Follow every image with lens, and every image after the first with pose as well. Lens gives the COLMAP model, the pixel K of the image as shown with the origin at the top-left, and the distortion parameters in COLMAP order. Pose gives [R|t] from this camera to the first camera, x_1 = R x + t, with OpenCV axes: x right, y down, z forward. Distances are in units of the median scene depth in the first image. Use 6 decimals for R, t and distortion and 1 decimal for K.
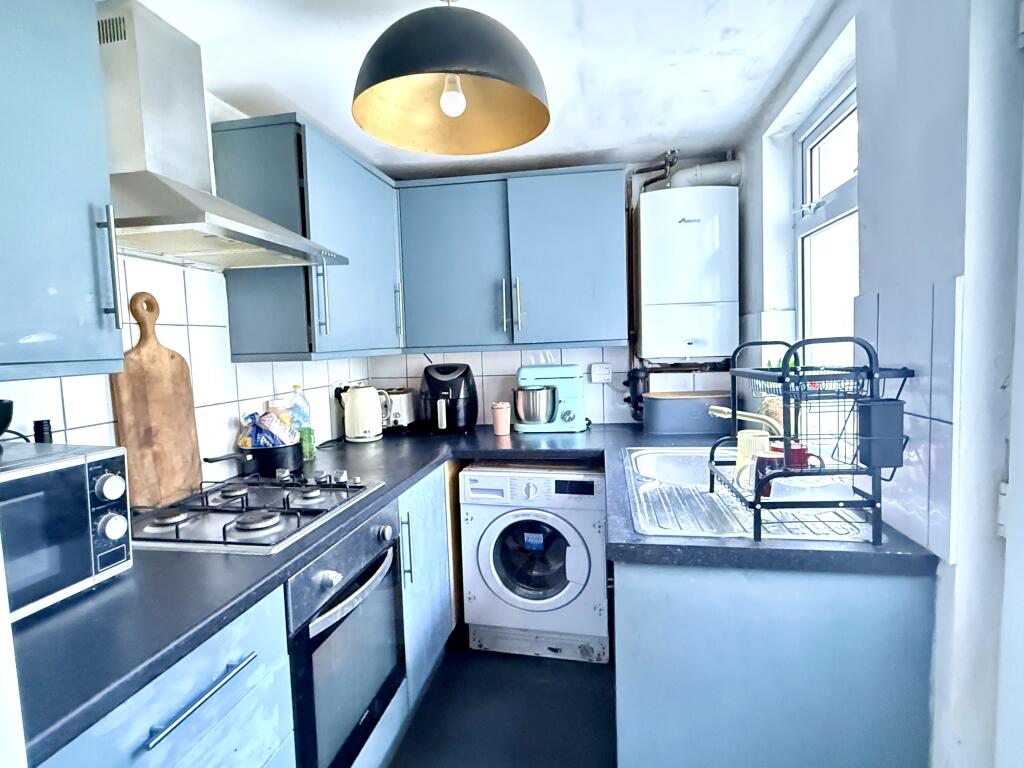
lens RADIAL K [[540.3, 0, 509.9], [0, 540.3, 380.5], [0, 0, 1]] dist [0.005508, -0.004733]
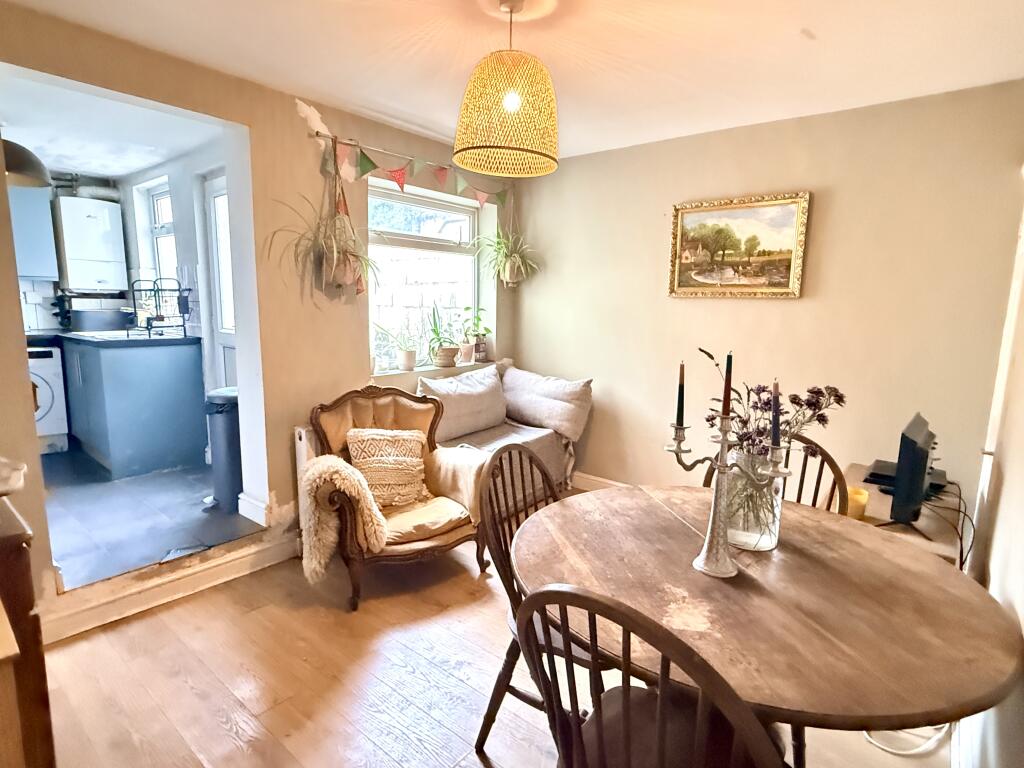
lens RADIAL K [[540.3, 0, 502.5], [0, 540.3, 381.4], [0, 0, 1]] dist [0.005508, -0.004733]
pose [[0.499960, -0.093761, 0.860958, -0.637450], [0.031184, 0.995427, 0.090297, 0.154560], [-0.865487, -0.018297, 0.500597, -1.206841]]
